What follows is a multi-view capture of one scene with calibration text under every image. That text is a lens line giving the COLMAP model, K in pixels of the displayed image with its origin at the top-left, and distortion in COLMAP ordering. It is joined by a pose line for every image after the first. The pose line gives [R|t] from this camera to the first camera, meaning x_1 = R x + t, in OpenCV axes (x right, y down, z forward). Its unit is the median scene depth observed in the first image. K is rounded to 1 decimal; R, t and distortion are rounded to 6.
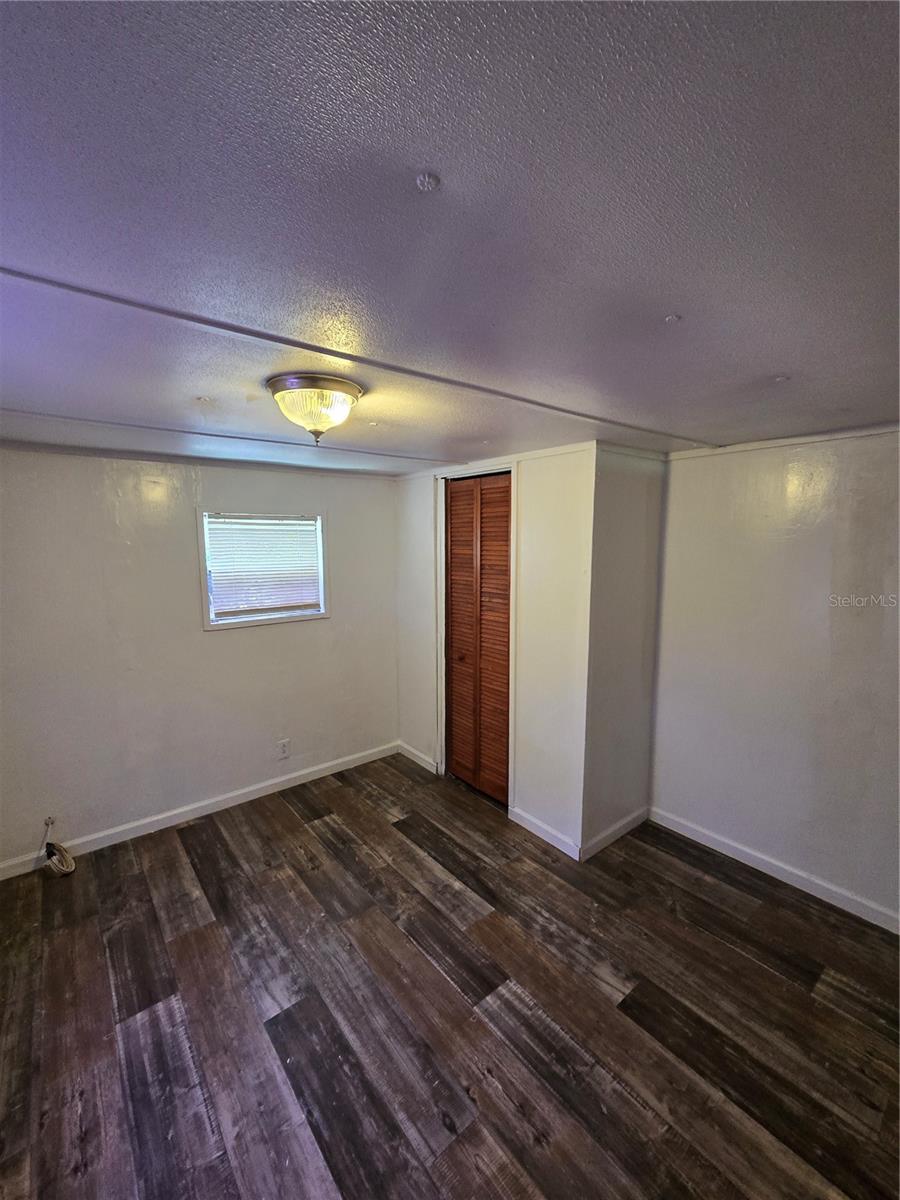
lens RADIAL K [[494.2, 0, 455.4], [0, 494.2, 591.9], [0, 0, 1]] dist [-0.002891, 0.000346]
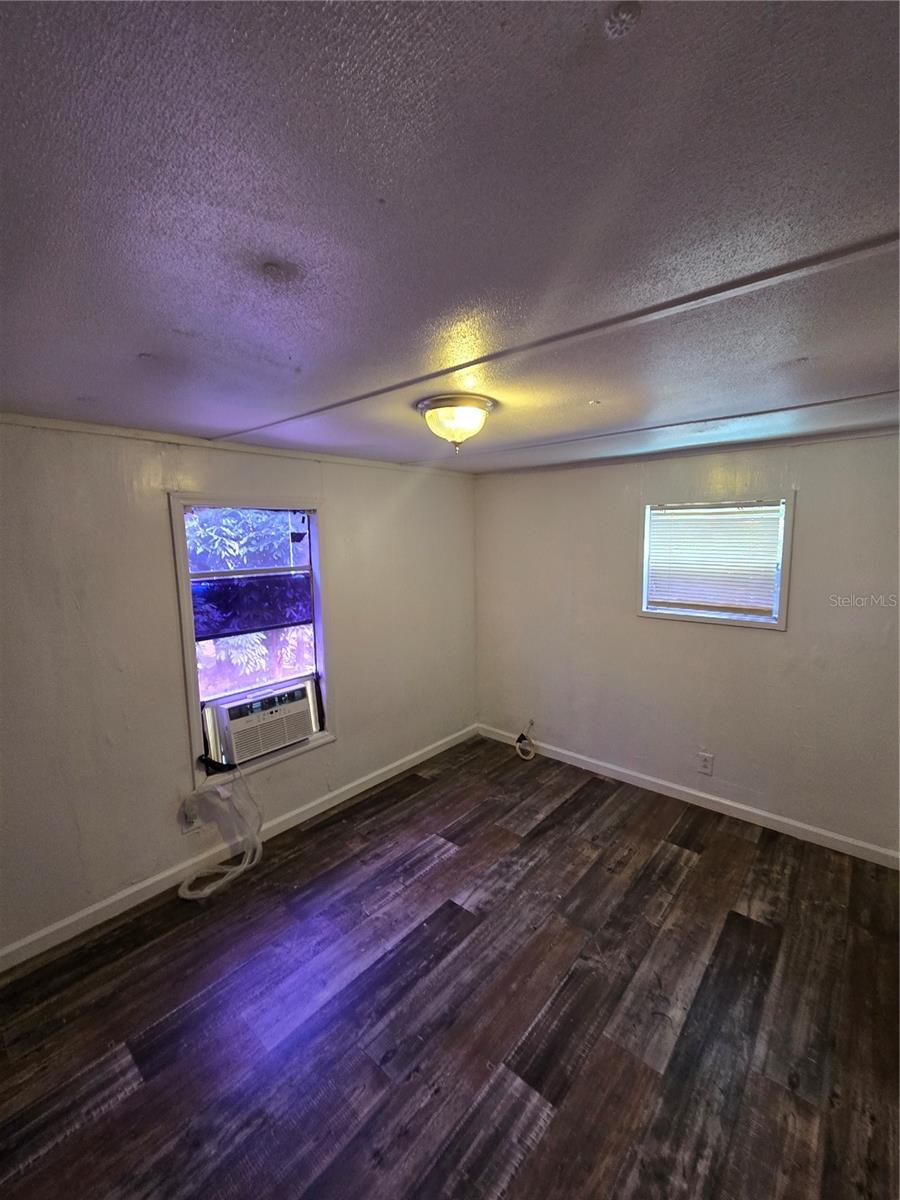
lens RADIAL K [[494.2, 0, 454.2], [0, 494.2, 586.9], [0, 0, 1]] dist [-0.002891, 0.000346]
pose [[0.167360, 0.105355, -0.980251, 0.761409], [-0.093449, 0.991493, 0.090609, -0.069853], [0.981457, 0.076439, 0.175781, 0.665075]]
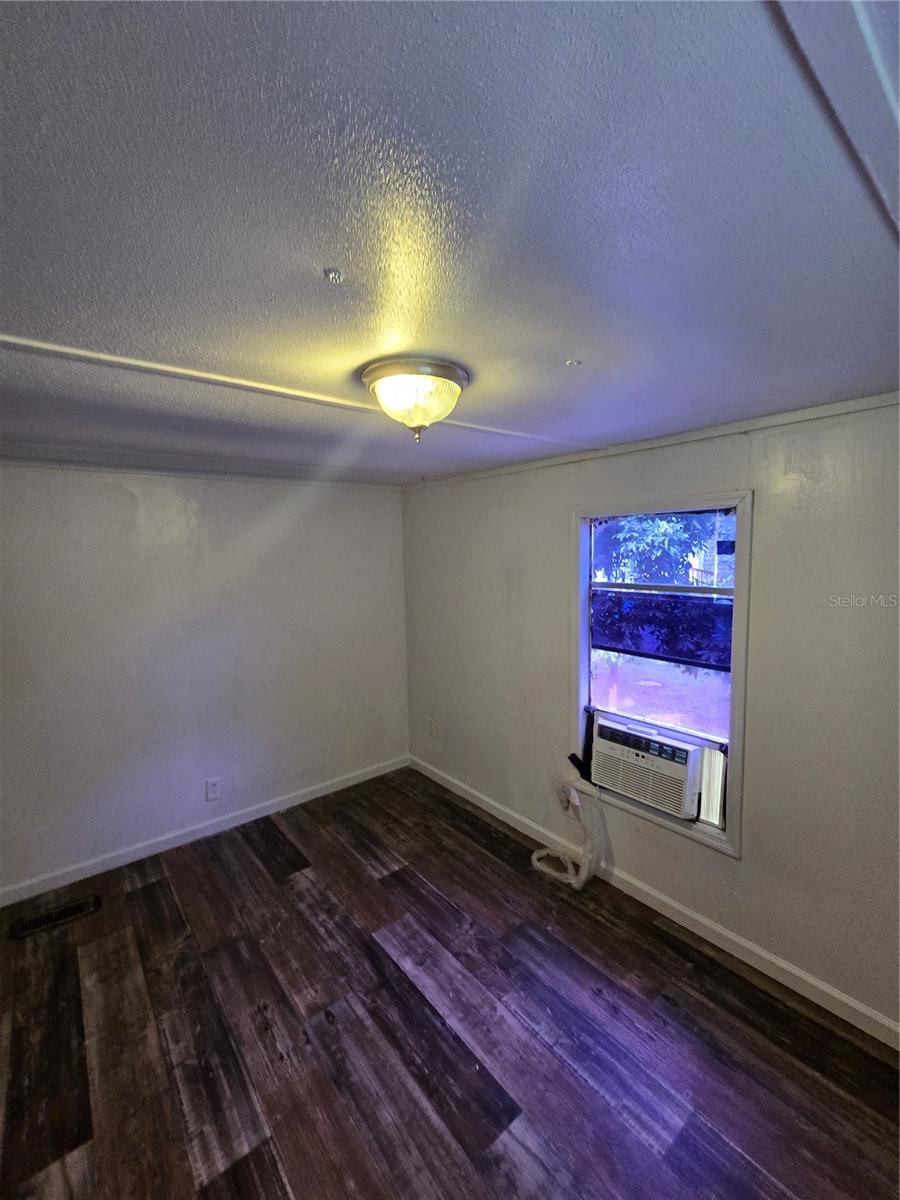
lens RADIAL K [[494.2, 0, 454.1], [0, 494.2, 589.4], [0, 0, 1]] dist [-0.002891, 0.000346]
pose [[-0.999810, 0.019464, 0.000915, -0.268060], [0.019281, 0.981493, 0.190524, -0.169112], [0.002811, 0.190505, -0.981682, 1.549210]]
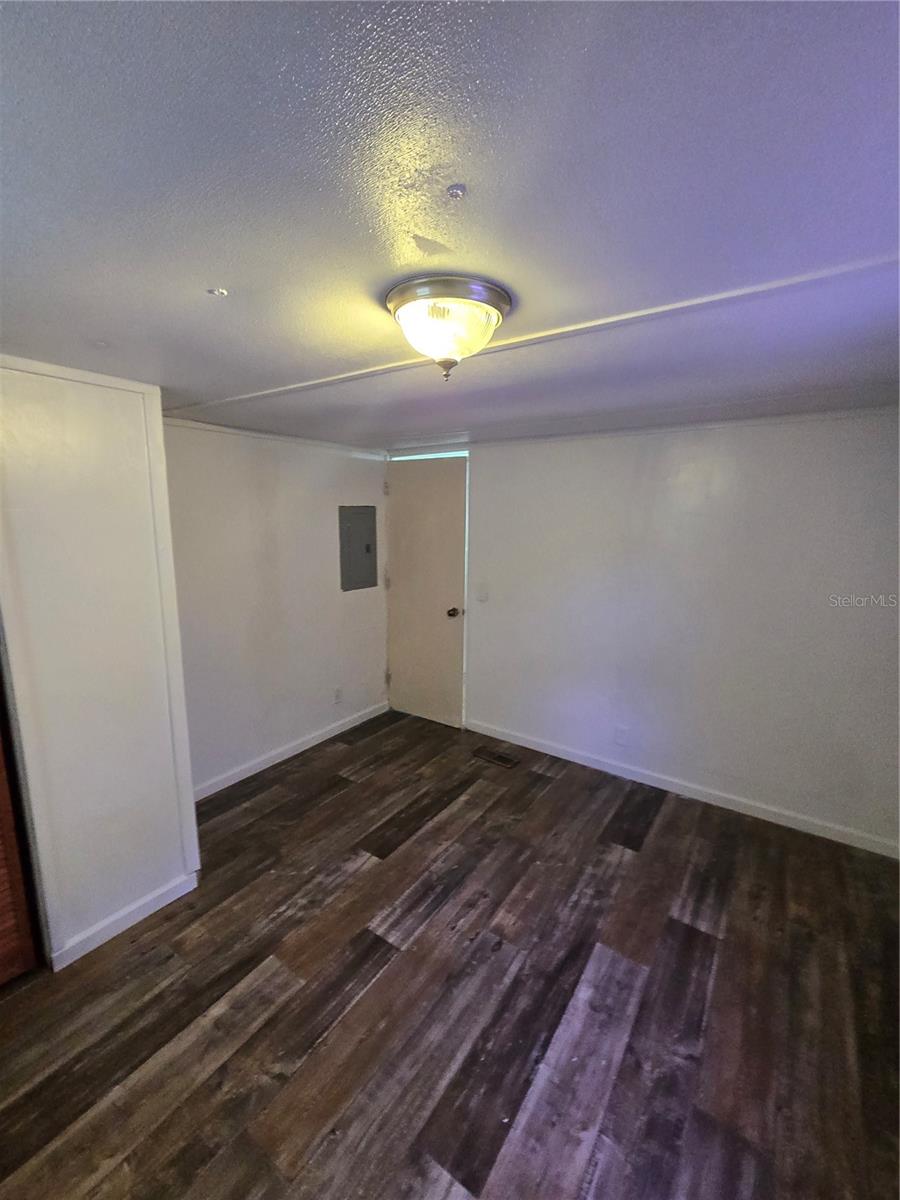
lens RADIAL K [[494.2, 0, 453.1], [0, 494.2, 599.8], [0, 0, 1]] dist [-0.002891, 0.000346]
pose [[-0.275290, -0.172319, 0.945791, -0.832295], [0.096576, 0.973871, 0.205545, -0.097417], [-0.956498, 0.147925, -0.251455, 1.005652]]
